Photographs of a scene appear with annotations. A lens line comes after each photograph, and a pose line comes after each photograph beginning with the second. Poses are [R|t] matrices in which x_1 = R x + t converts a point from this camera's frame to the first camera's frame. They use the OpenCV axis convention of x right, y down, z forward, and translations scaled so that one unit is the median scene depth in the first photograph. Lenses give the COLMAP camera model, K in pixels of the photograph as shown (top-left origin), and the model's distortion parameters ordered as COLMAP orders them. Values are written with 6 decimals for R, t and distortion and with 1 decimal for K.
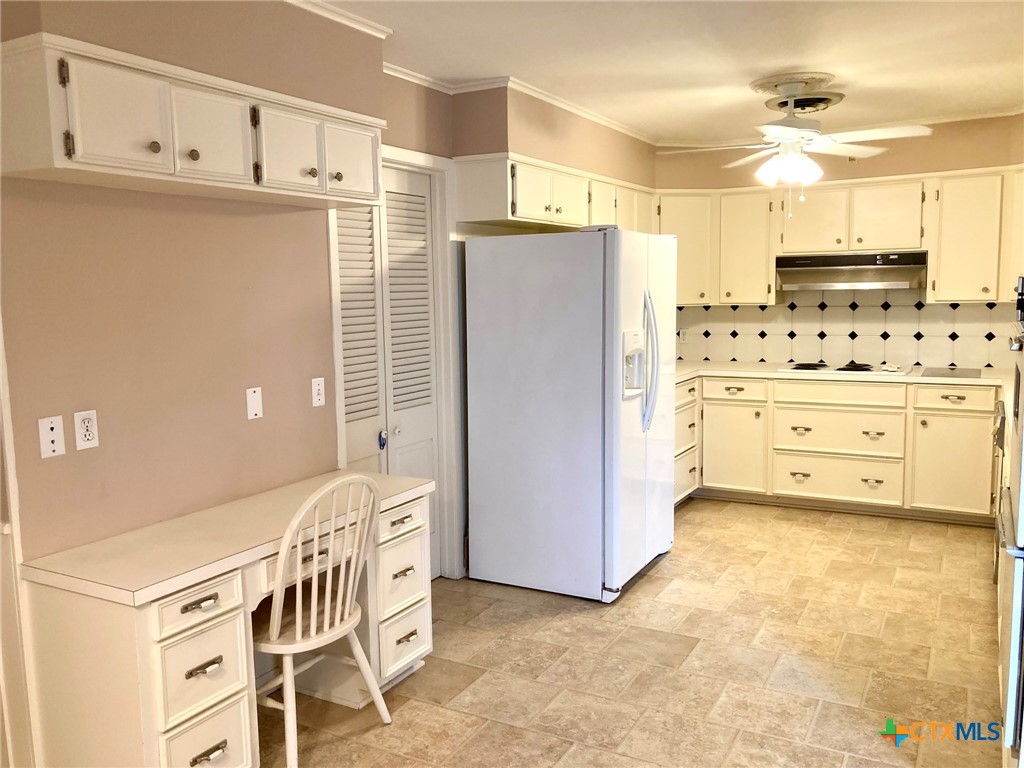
lens RADIAL K [[849.4, 0, 516.8], [0, 849.4, 382.0], [0, 0, 1]] dist [0.010759, -0.002385]
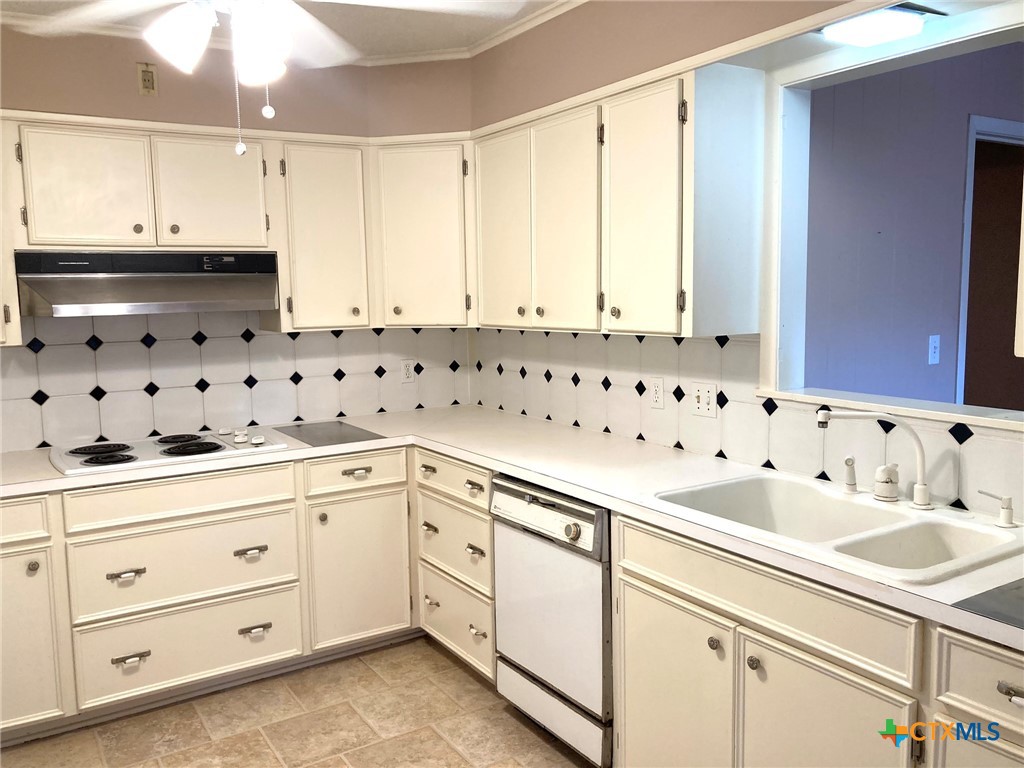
lens RADIAL K [[849.4, 0, 516.8], [0, 849.4, 382.0], [0, 0, 1]] dist [0.010759, -0.002385]
pose [[0.492493, -0.084936, 0.866162, 0.002030], [0.106943, 0.993590, 0.036625, -0.058553], [-0.863721, 0.074592, 0.498419, 0.516870]]
